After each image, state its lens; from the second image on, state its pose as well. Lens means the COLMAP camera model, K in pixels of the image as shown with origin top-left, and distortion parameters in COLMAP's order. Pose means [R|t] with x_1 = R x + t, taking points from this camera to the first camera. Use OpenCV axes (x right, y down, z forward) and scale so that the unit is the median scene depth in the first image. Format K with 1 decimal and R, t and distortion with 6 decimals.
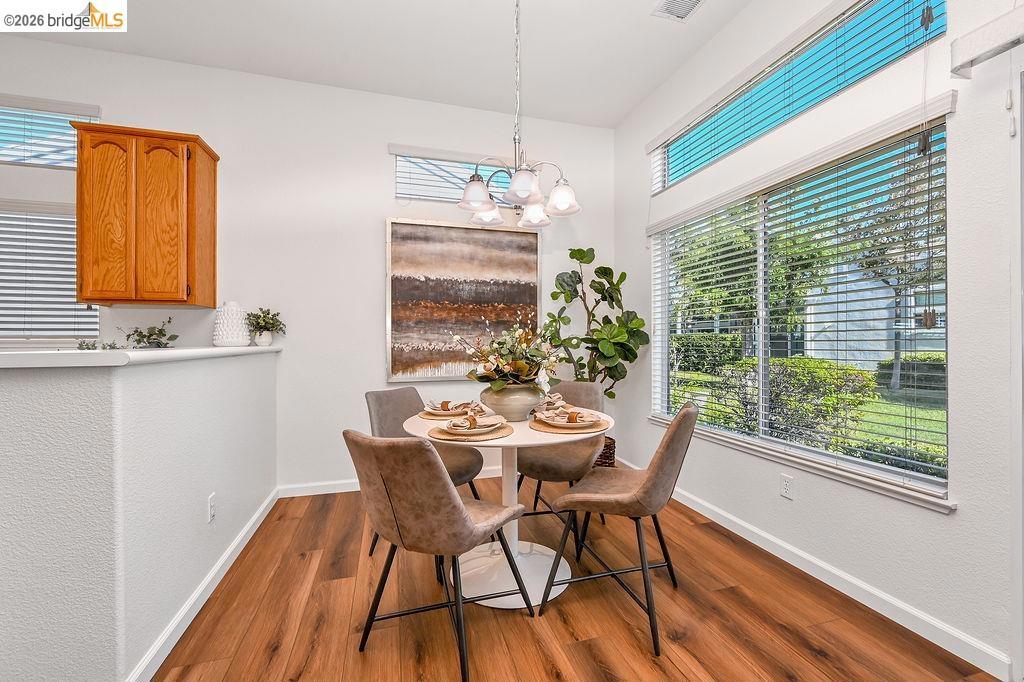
lens RADIAL K [[420.4, 0, 511.5], [0, 420.4, 338.9], [0, 0, 1]] dist [-0.000960, -0.000001]
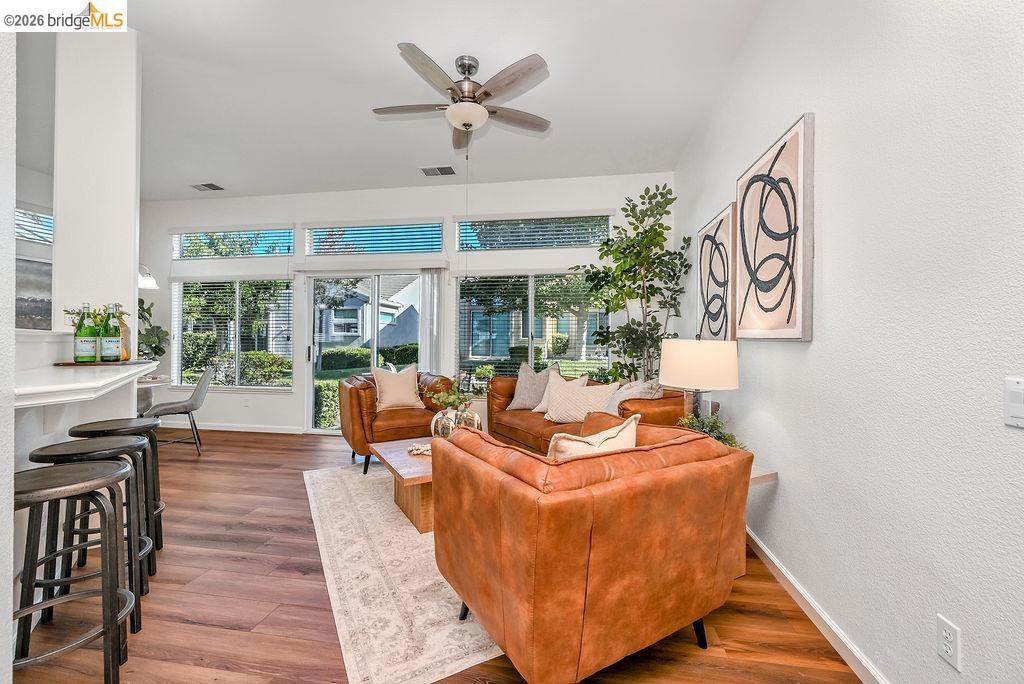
lens RADIAL K [[416.4, 0, 512.0], [0, 416.4, 342.0], [0, 0, 1]] dist [-0.001054, -0.000004]
pose [[0.427231, 0.002558, 0.904139, -0.605738], [-0.014573, 0.999886, 0.004058, -0.027647], [-0.904025, -0.014910, 0.427220, -0.983913]]
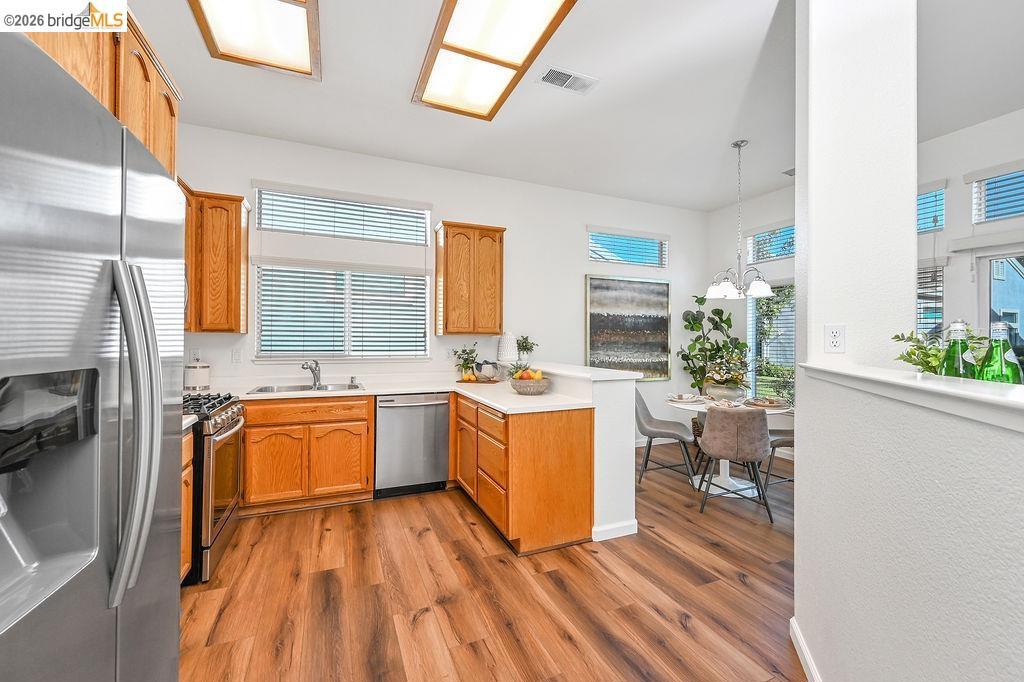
lens RADIAL K [[420.4, 0, 511.5], [0, 420.4, 338.9], [0, 0, 1]] dist [-0.000960, -0.000001]
pose [[0.992839, 0.007299, 0.119238, -0.730178], [-0.007572, 0.999970, 0.001840, -0.056926], [-0.119221, -0.002730, 0.992864, -0.459389]]
